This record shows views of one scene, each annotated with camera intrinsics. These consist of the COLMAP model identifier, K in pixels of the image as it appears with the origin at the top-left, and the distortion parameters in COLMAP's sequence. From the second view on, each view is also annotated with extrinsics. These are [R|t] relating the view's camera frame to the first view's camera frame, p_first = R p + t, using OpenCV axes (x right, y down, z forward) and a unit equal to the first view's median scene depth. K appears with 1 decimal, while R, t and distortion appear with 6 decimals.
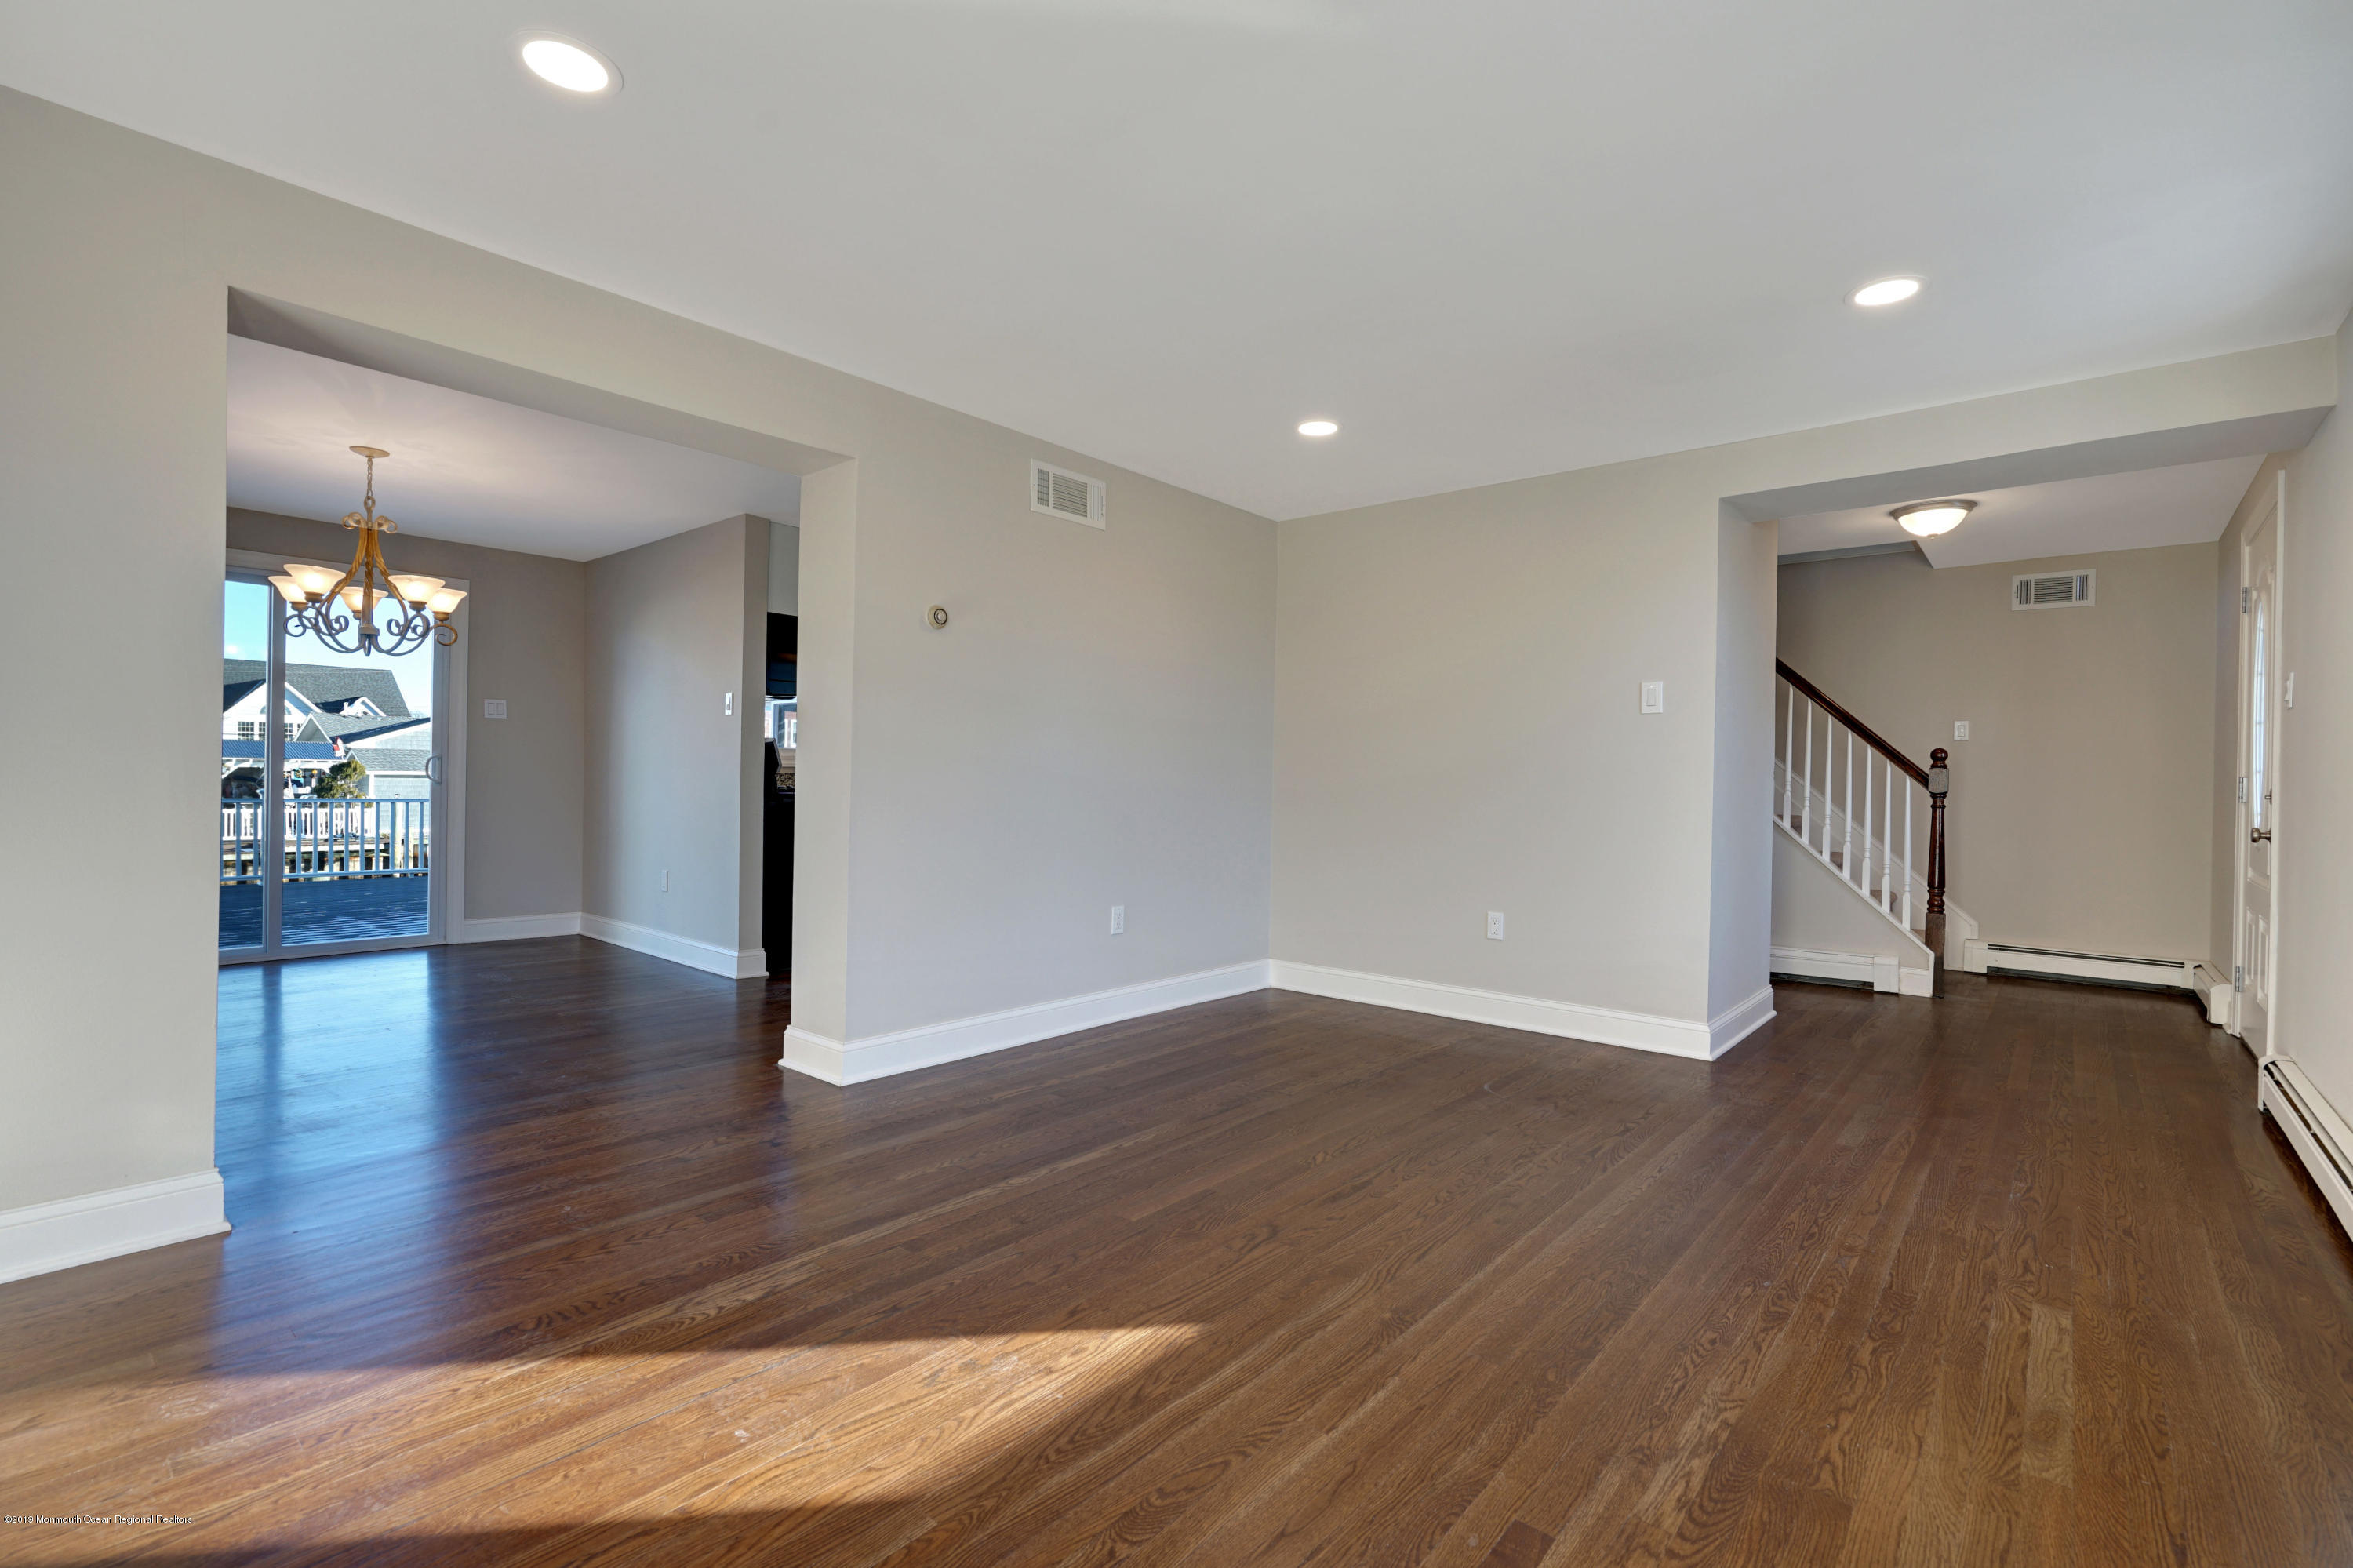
lens RADIAL K [[1058.0, 0, 1172.3], [0, 1058.0, 788.0], [0, 0, 1]] dist [-0.003508, 0.000485]
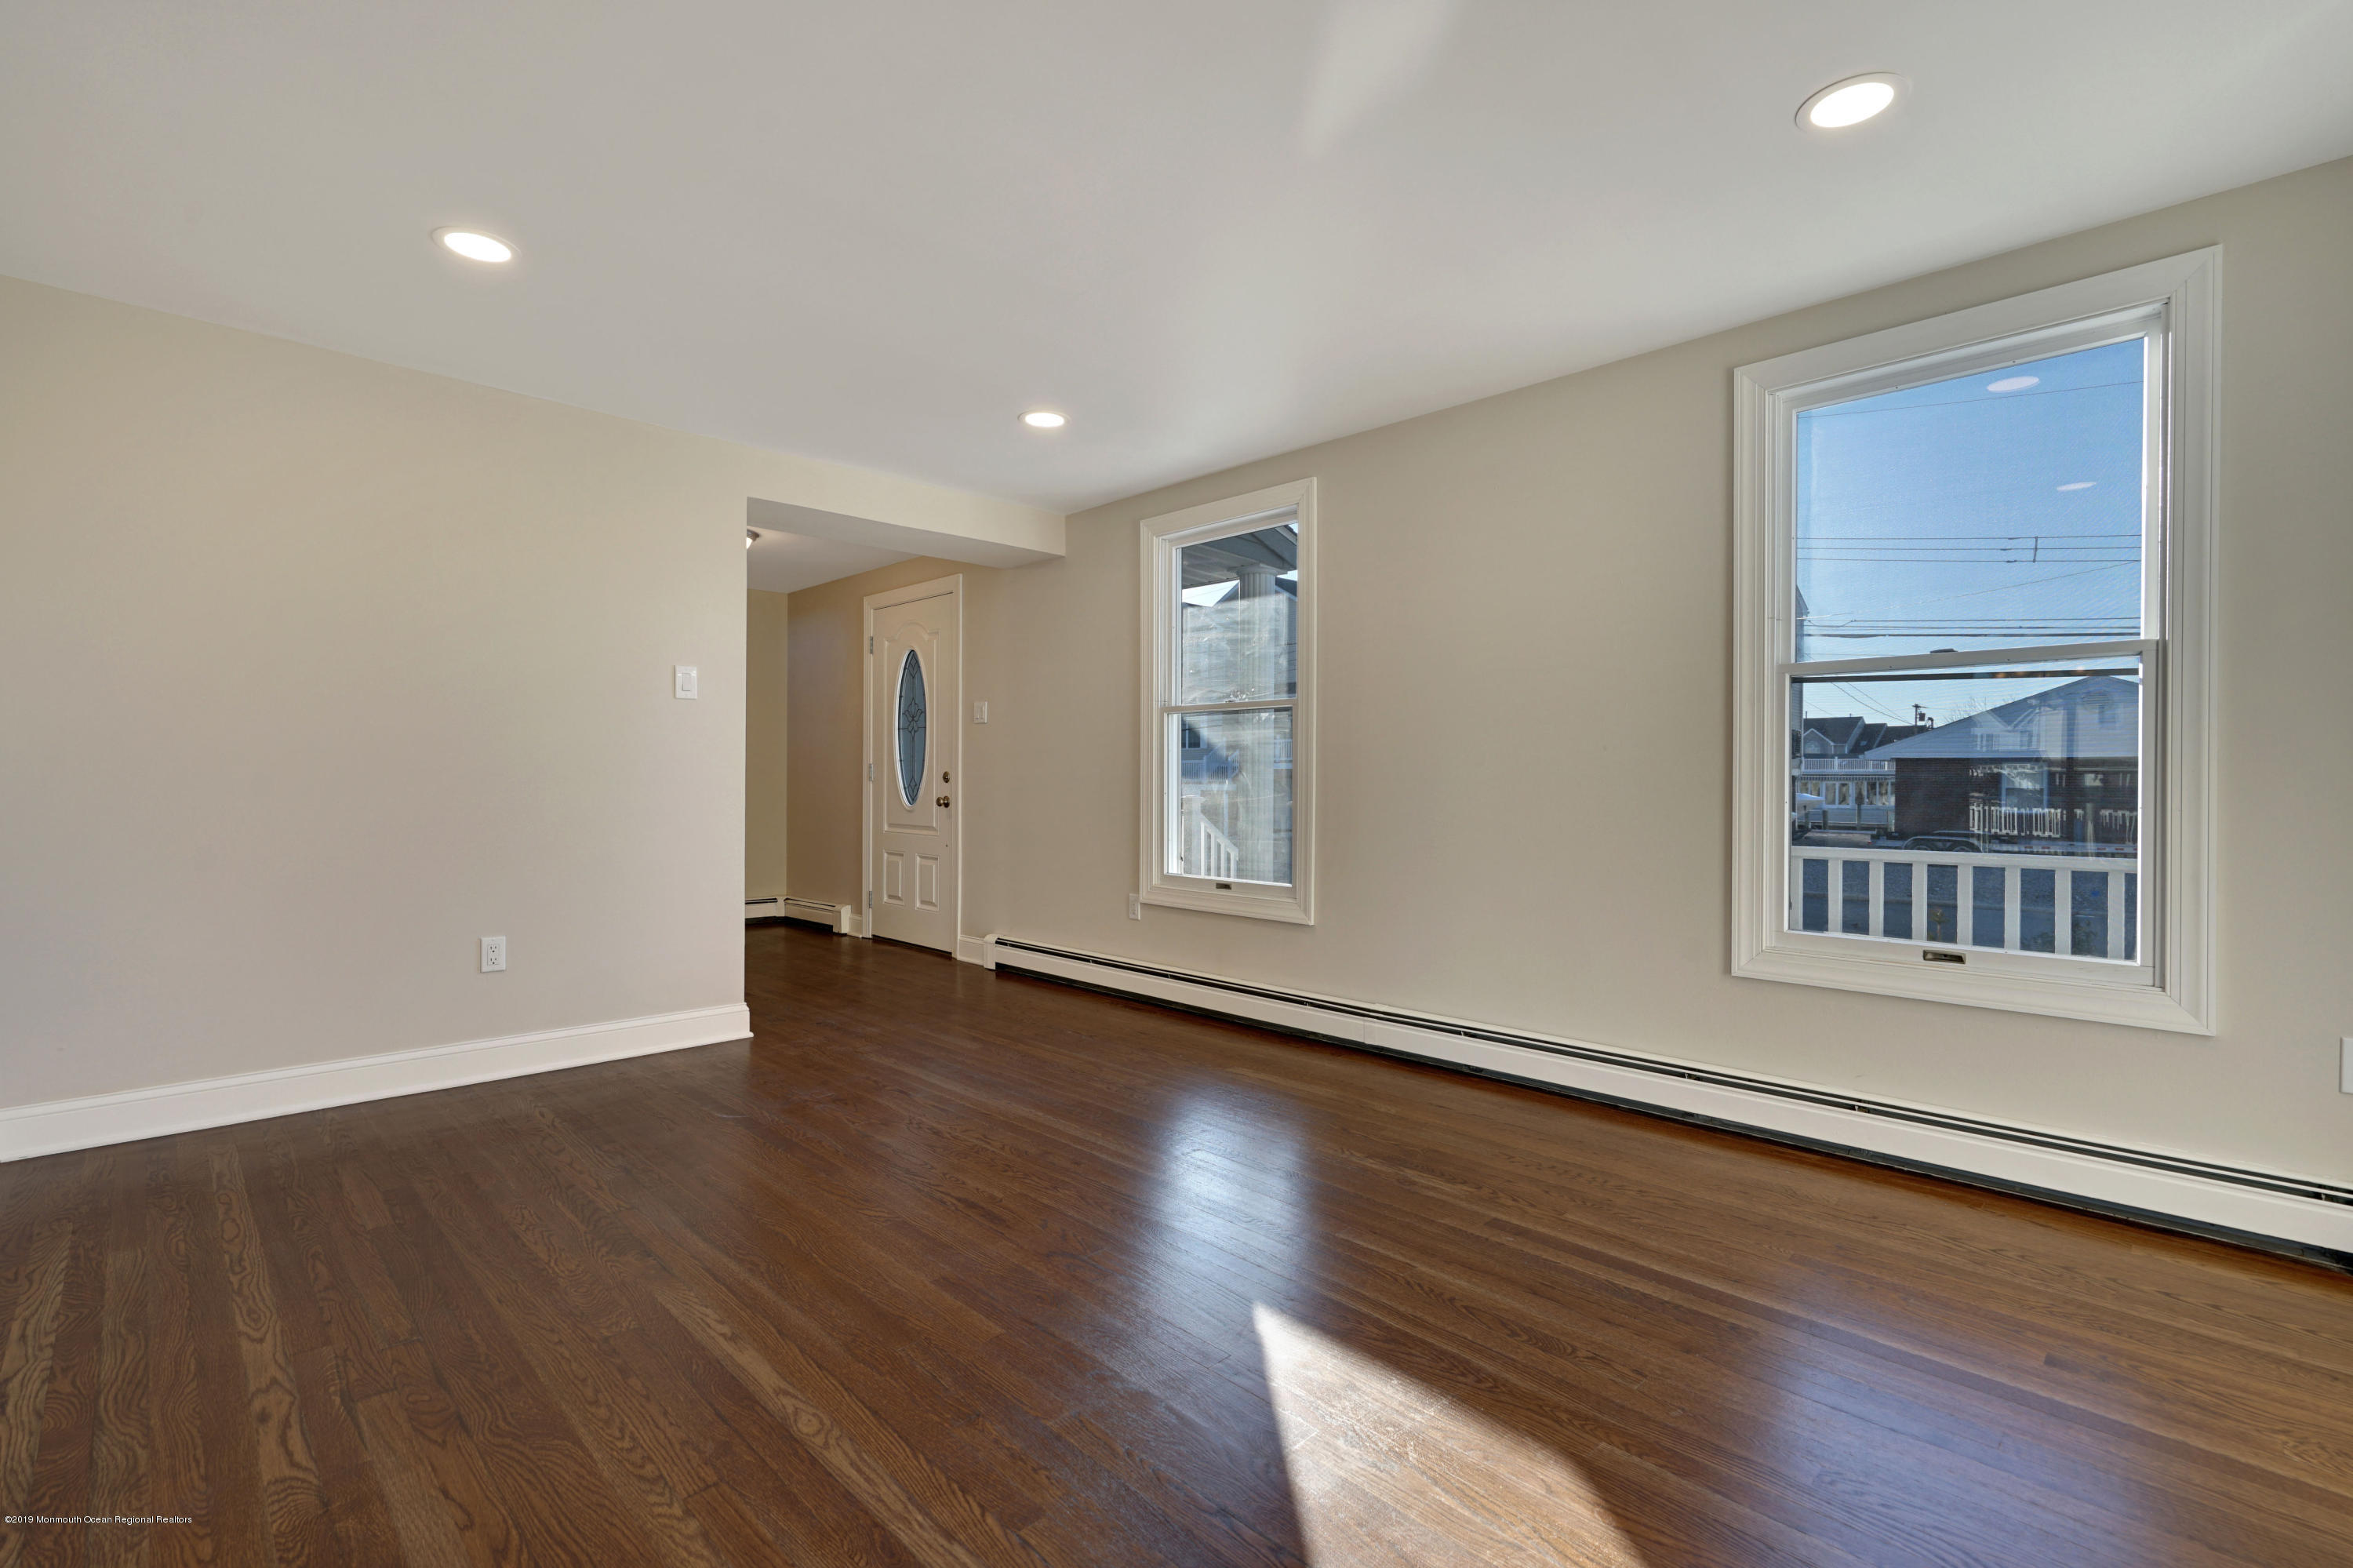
lens RADIAL K [[1061.4, 0, 1176.5], [0, 1061.4, 784.0], [0, 0, 1]] dist [0.003215, 0.000881]
pose [[0.078847, -0.017570, 0.996732, -0.719387], [-0.000179, 0.999844, 0.017639, -0.015065], [-0.996887, -0.001570, 0.078832, 0.711811]]
